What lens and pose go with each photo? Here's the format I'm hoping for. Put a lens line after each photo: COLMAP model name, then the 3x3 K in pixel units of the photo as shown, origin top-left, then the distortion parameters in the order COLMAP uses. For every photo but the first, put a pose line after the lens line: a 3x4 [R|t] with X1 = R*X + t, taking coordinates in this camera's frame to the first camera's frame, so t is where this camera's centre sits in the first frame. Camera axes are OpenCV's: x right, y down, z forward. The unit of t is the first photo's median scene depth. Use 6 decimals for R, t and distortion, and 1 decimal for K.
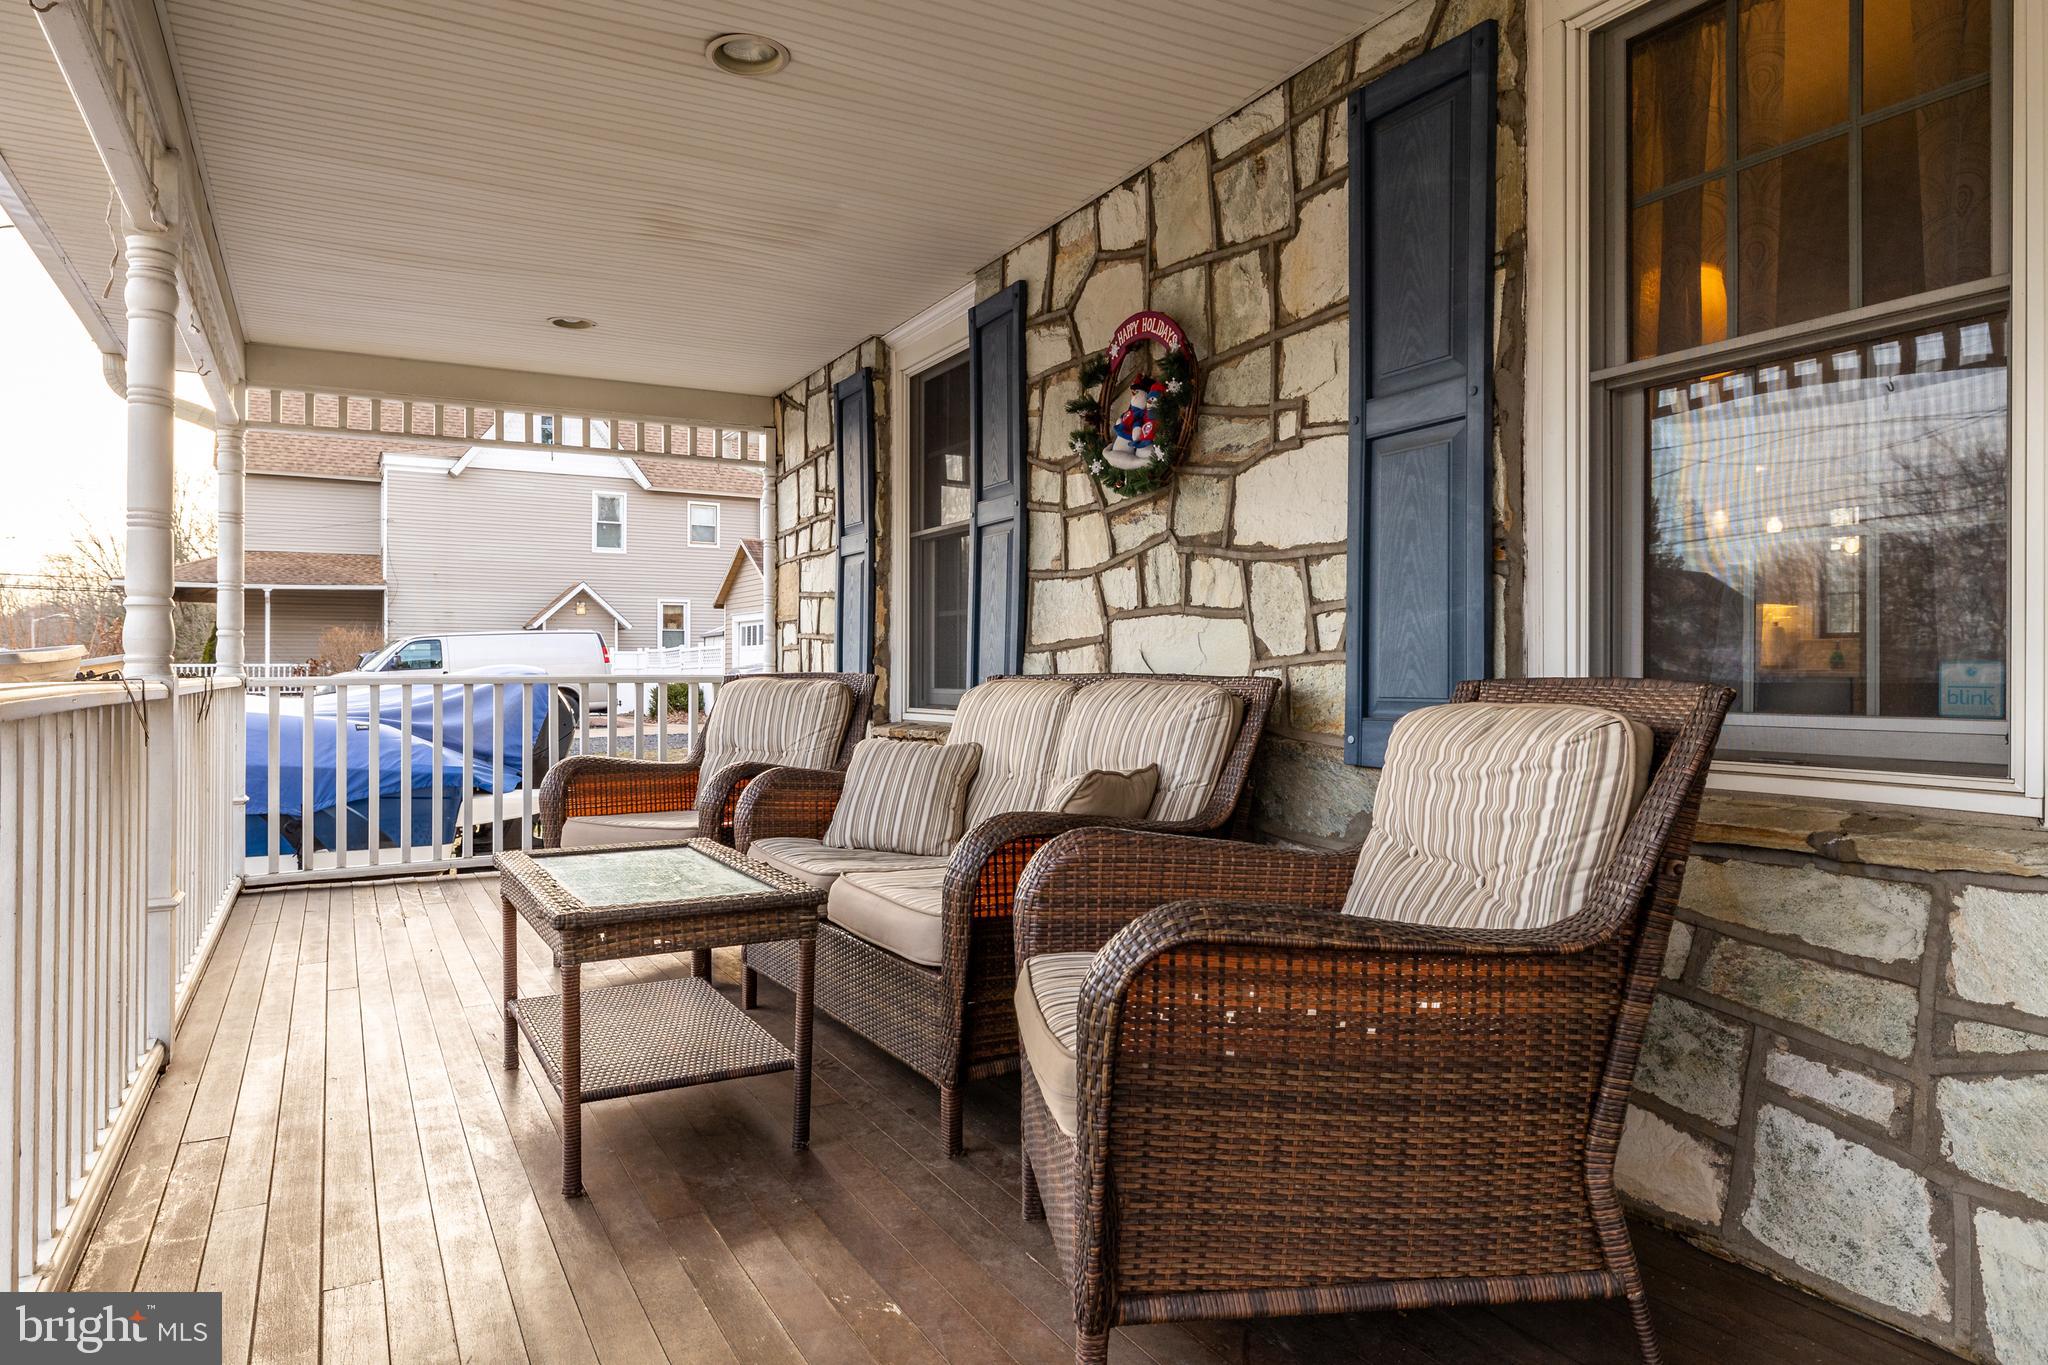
lens RADIAL K [[1234.8, 0, 1031.4], [0, 1234.8, 670.1], [0, 0, 1]] dist [-0.001665, -0.000707]
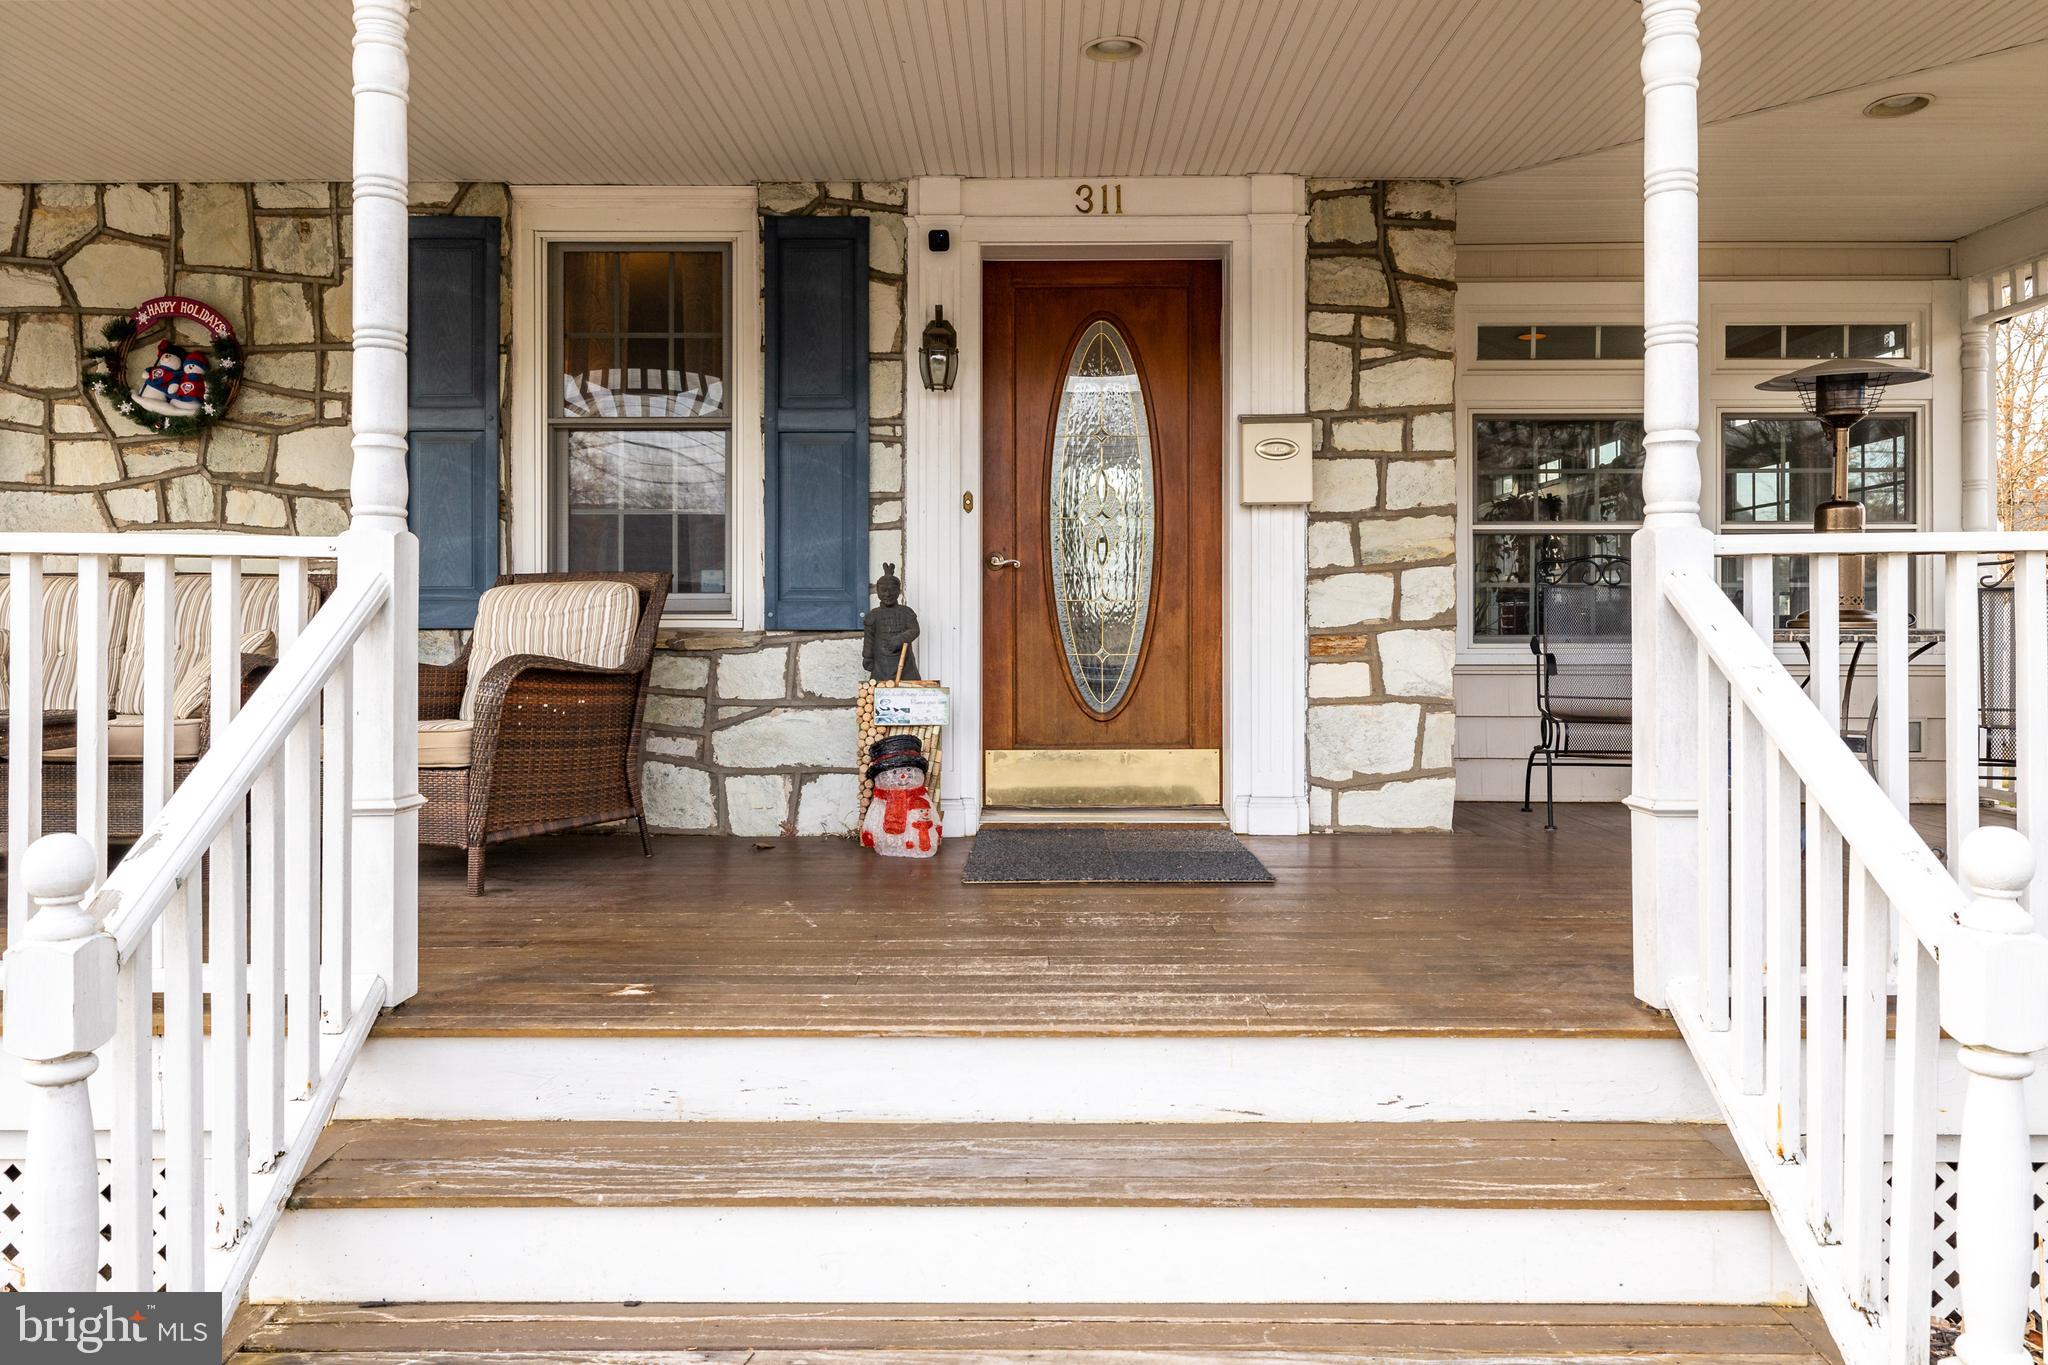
lens RADIAL K [[1489.1, 0, 1026.5], [0, 1489.1, 633.8], [0, 0, 1]] dist [0.001997, -0.000296]
pose [[0.492802, -0.000484, 0.870141, -0.903491], [-0.000662, 0.999999, 0.000931, 0.070277], [-0.870141, -0.001034, 0.492802, -0.601045]]
